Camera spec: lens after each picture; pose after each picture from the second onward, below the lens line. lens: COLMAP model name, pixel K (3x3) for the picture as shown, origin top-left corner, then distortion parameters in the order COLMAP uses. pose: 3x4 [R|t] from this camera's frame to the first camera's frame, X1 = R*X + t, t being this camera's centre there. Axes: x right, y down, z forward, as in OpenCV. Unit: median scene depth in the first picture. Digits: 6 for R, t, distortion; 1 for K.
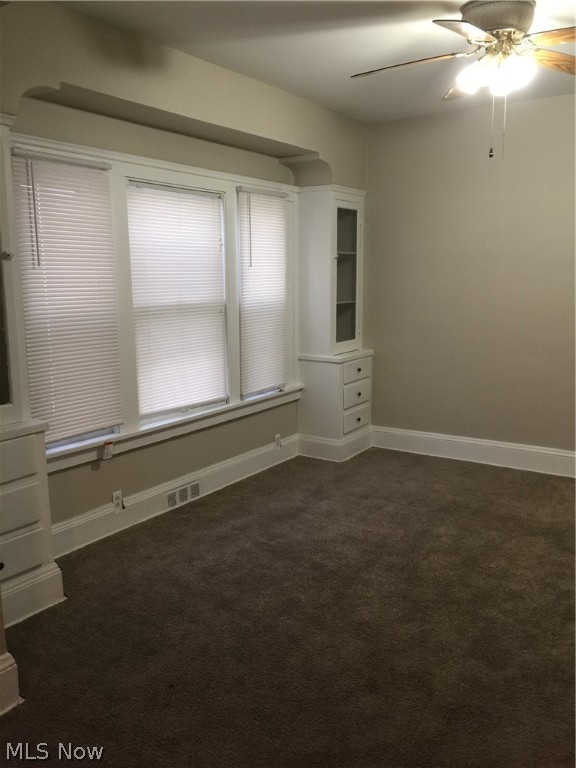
lens RADIAL K [[659.3, 0, 292.0], [0, 659.3, 381.6], [0, 0, 1]] dist [0.086855, -0.028789]
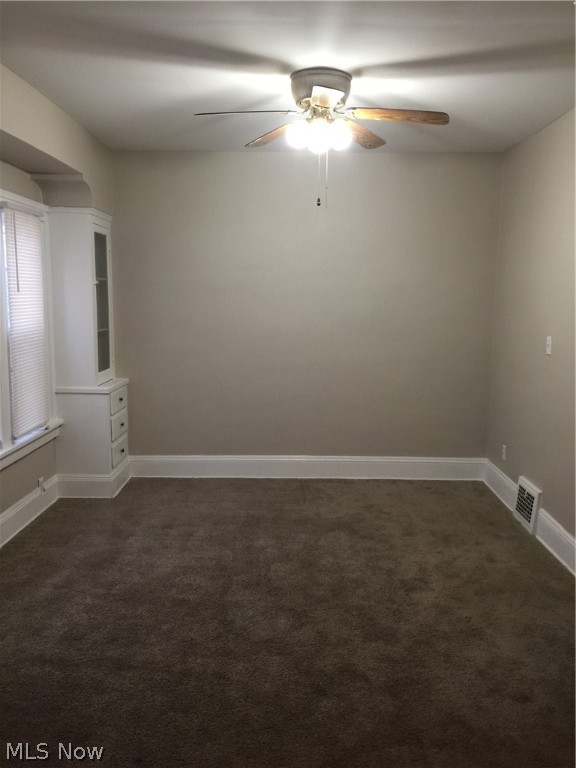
lens RADIAL K [[659.3, 0, 292.6], [0, 659.3, 385.6], [0, 0, 1]] dist [0.086855, -0.028789]
pose [[0.839786, -0.060212, 0.539568, -0.241591], [0.075673, 0.997111, -0.006508, -0.014811], [-0.537618, 0.046297, 0.841917, 0.051234]]
